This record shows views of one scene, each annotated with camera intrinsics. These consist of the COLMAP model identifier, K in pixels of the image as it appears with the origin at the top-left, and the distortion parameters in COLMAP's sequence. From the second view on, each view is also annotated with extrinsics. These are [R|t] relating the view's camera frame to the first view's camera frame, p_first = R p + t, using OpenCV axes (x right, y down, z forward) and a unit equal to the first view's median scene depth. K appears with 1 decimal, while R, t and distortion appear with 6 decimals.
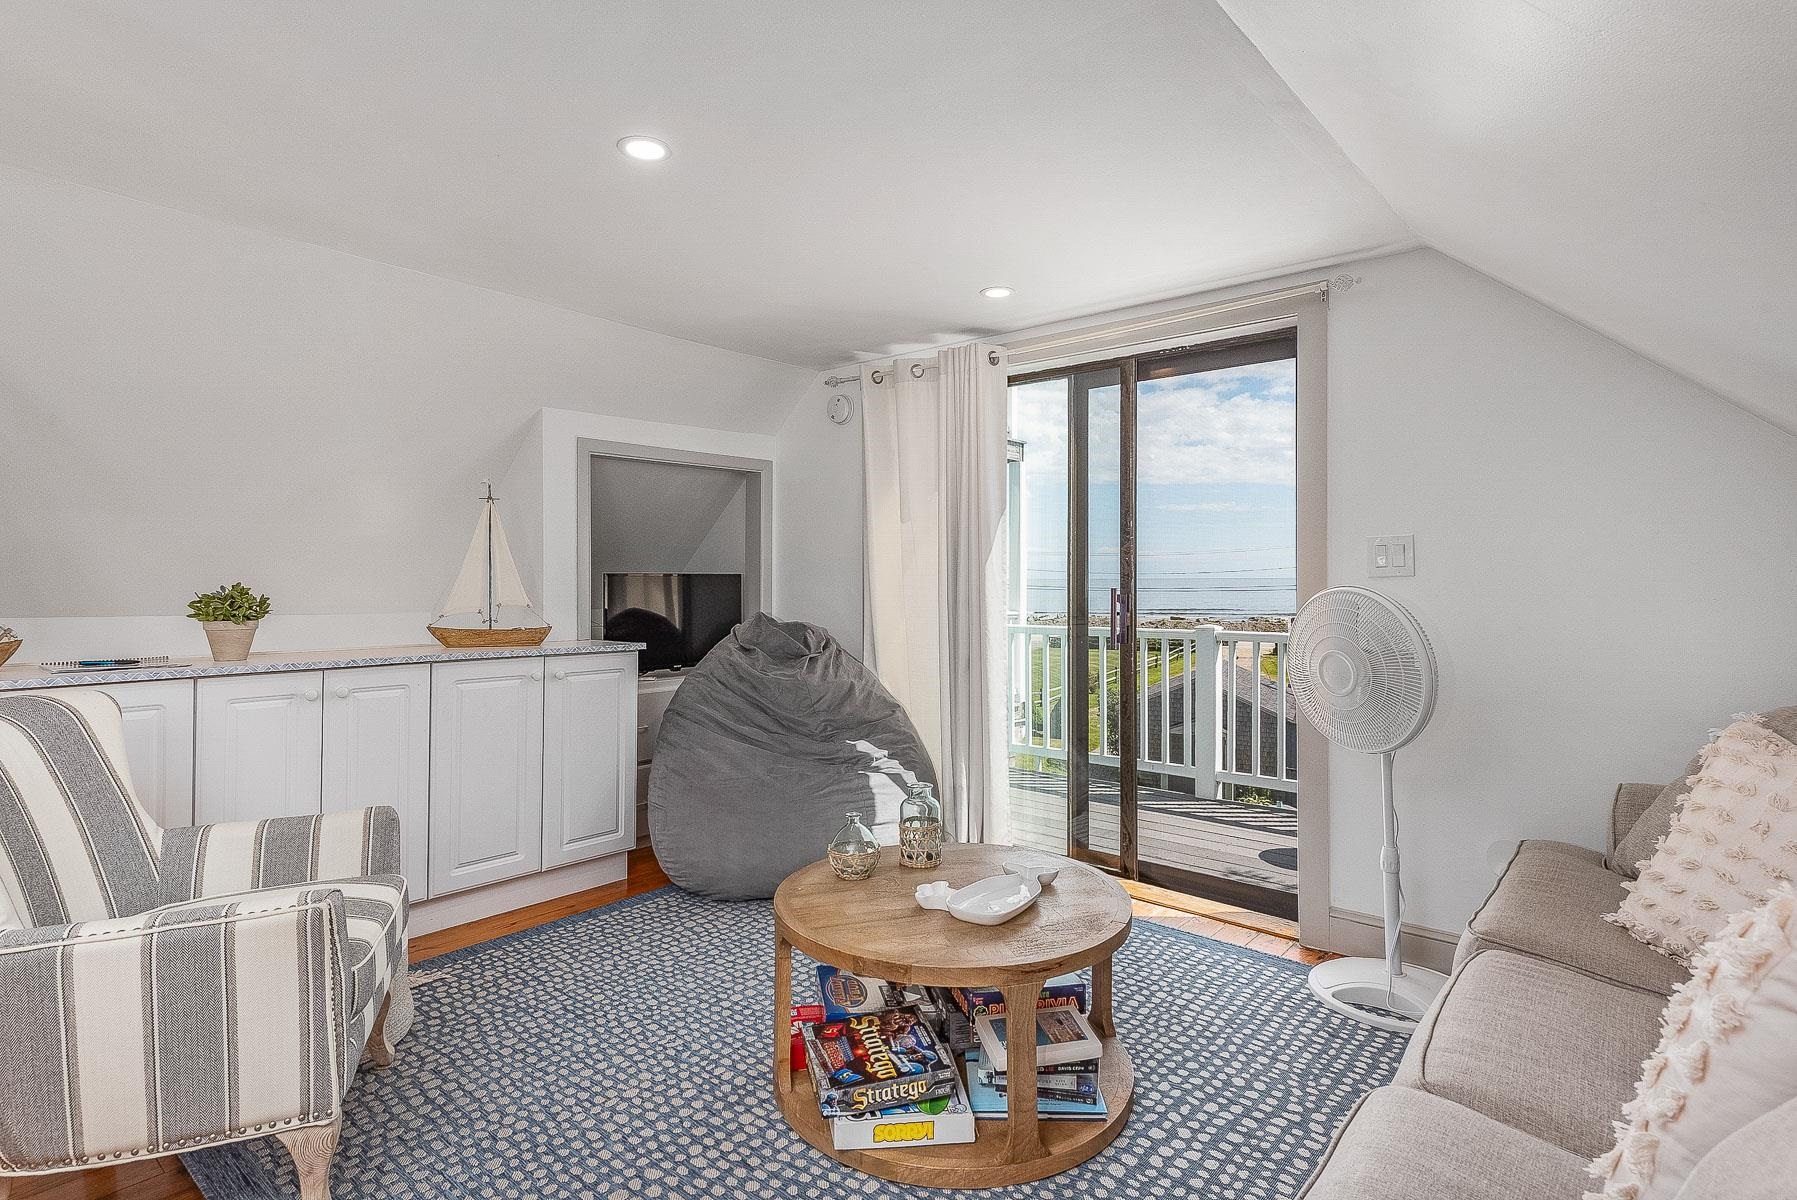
lens RADIAL K [[980.2, 0, 903.7], [0, 980.2, 565.3], [0, 0, 1]] dist [0.002093, 0.000177]
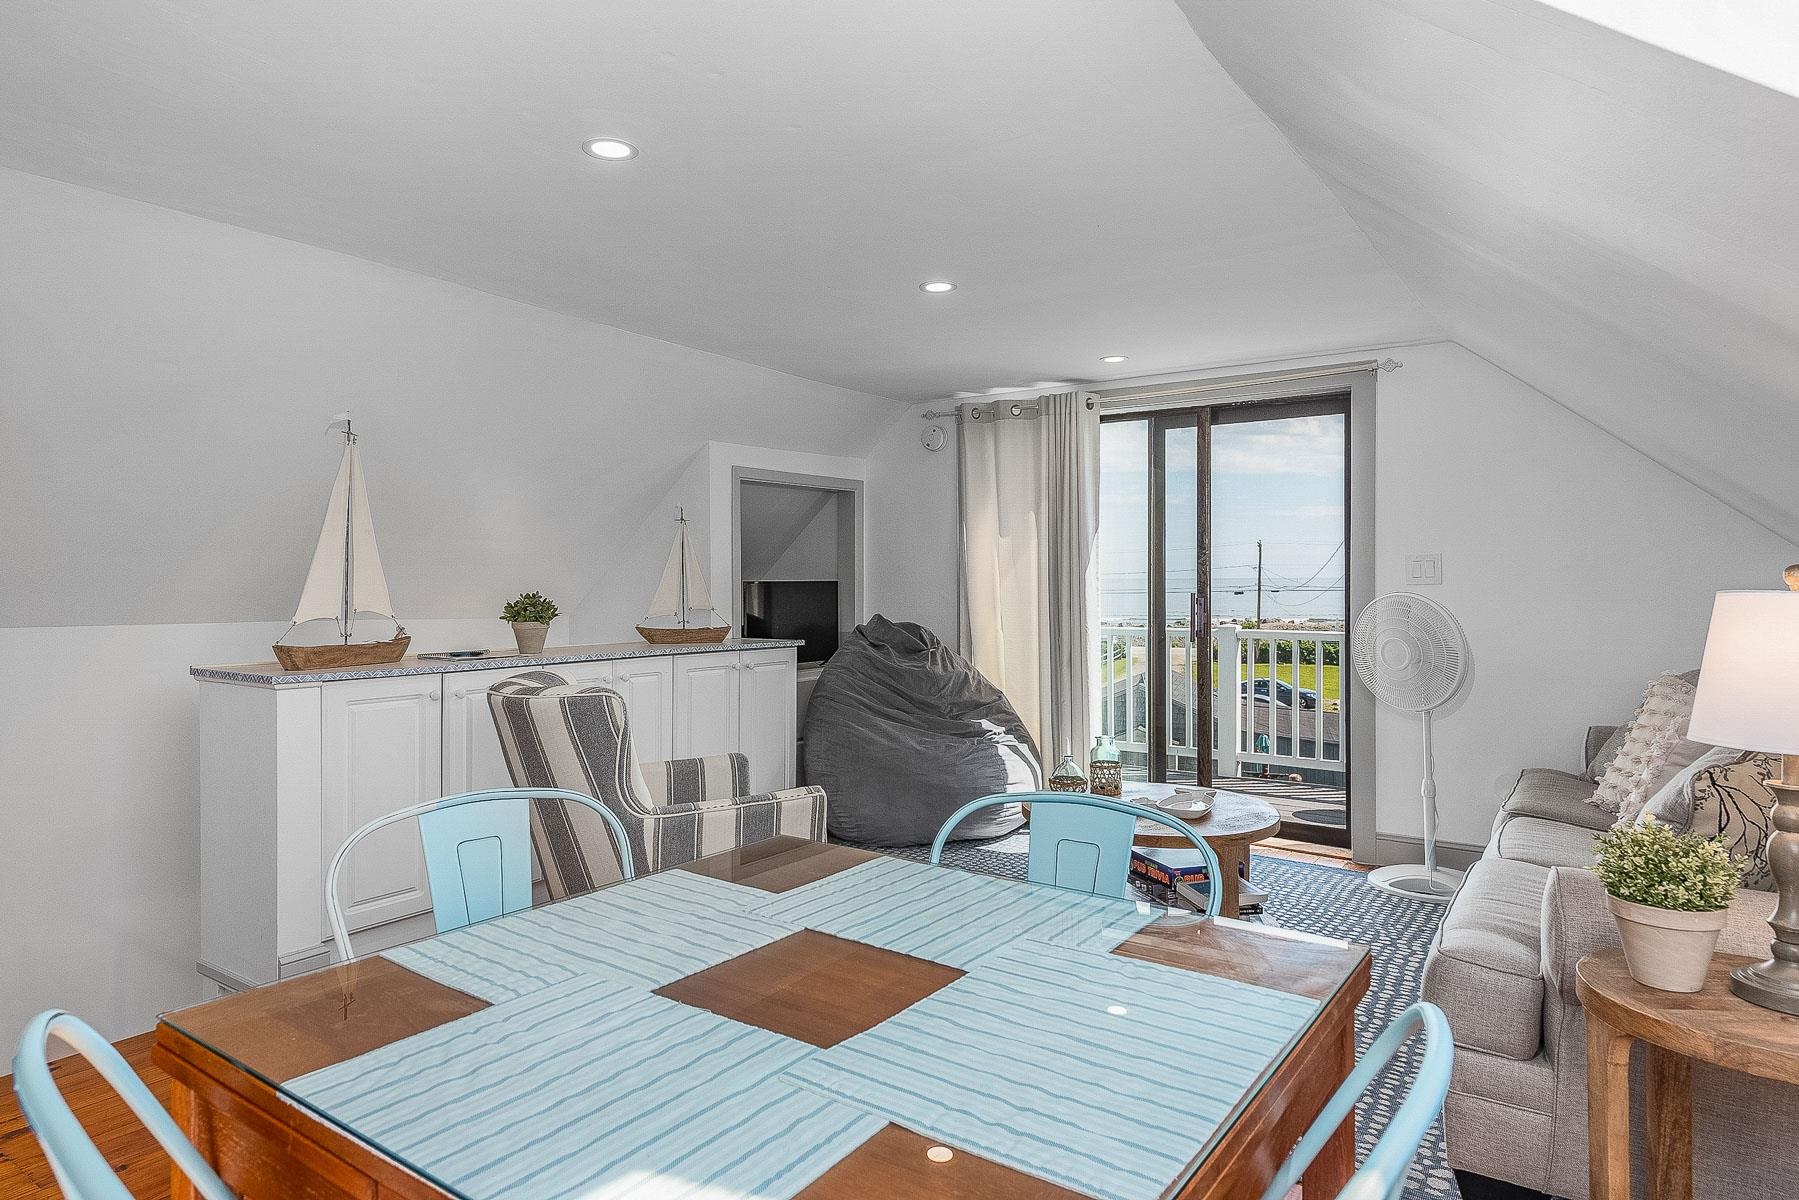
lens RADIAL K [[1044.7, 0, 896.9], [0, 1044.7, 581.0], [0, 0, 1]] dist [0.000263, 0.000316]
pose [[0.998029, -0.002454, 0.062702, -0.234284], [0.001624, 0.999910, 0.013285, -0.009782], [-0.062729, -0.013157, 0.997944, -0.286179]]
